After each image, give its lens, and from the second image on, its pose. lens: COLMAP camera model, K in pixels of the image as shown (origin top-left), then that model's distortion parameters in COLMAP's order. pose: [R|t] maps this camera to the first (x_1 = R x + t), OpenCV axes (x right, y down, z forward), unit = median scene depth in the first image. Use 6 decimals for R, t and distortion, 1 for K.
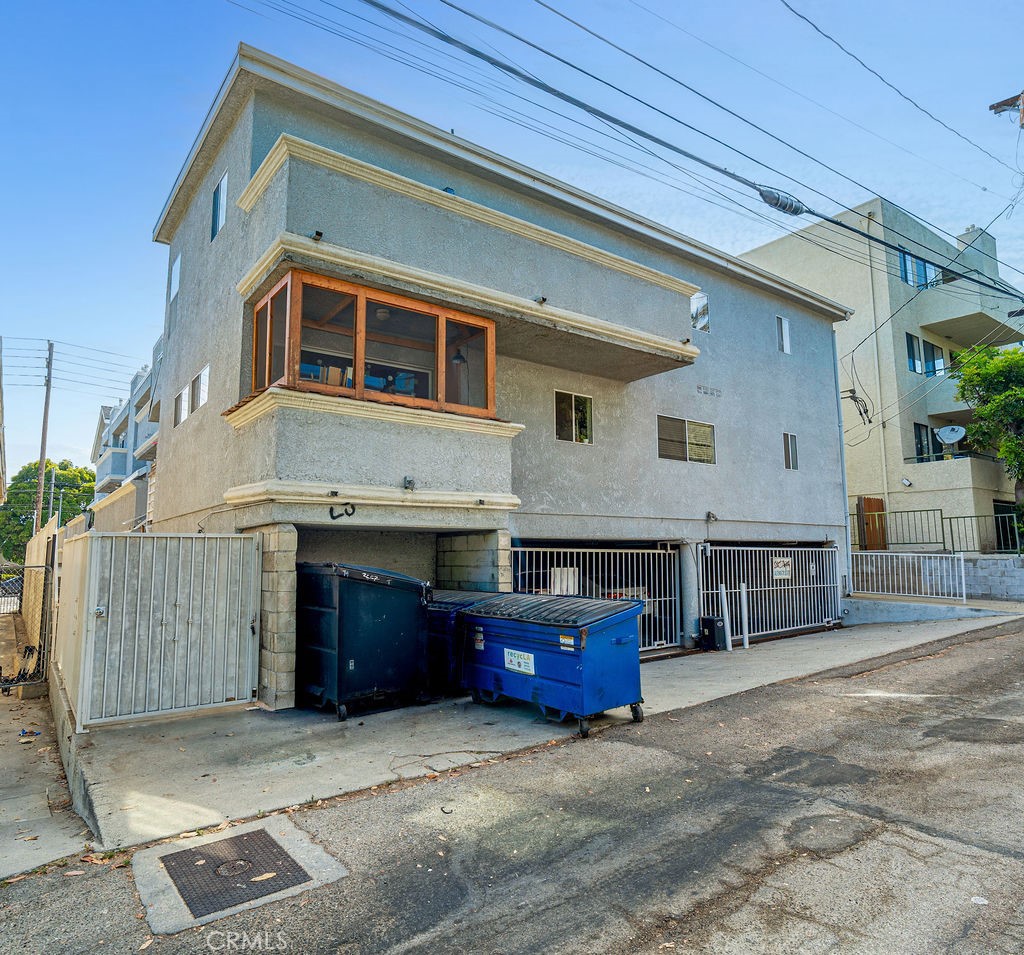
lens RADIAL K [[709.7, 0, 512.5], [0, 709.7, 473.9], [0, 0, 1]] dist [0.000690, 0.000159]
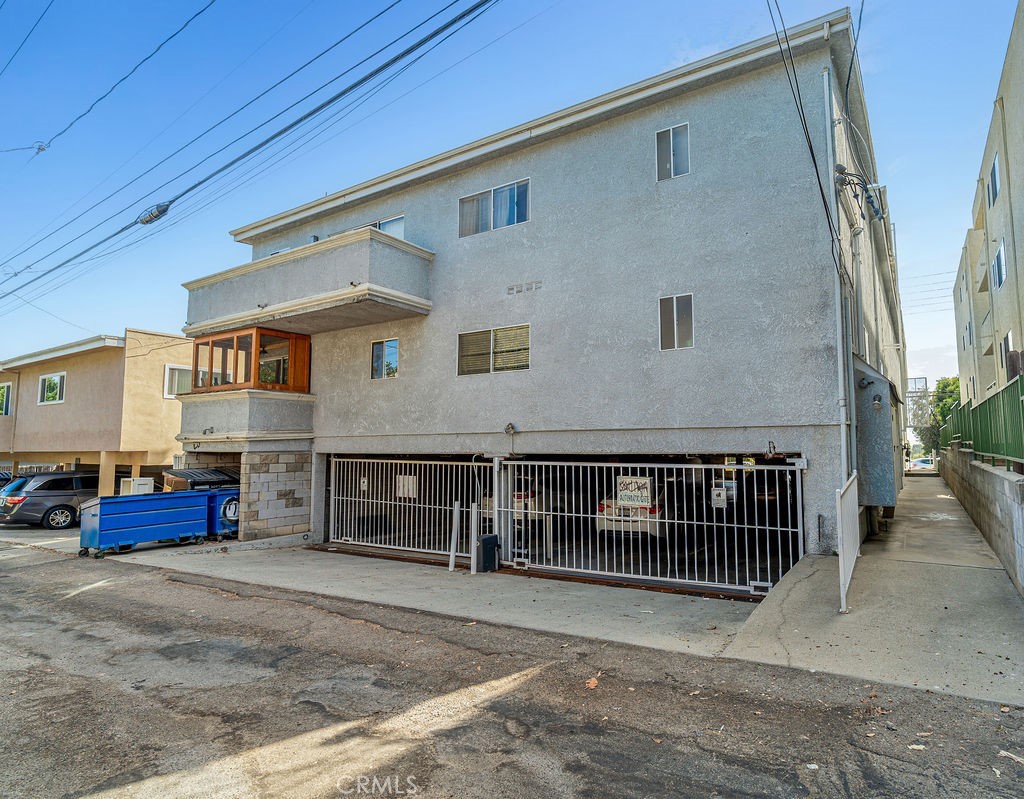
lens RADIAL K [[560.4, 0, 513.3], [0, 560.4, 404.1], [0, 0, 1]] dist [0.005054, 0.000470]
pose [[0.319515, -0.069597, -0.945022, 1.011721], [0.112107, 0.993071, -0.035231, 0.057402], [0.940926, -0.094687, 0.325104, 0.805350]]
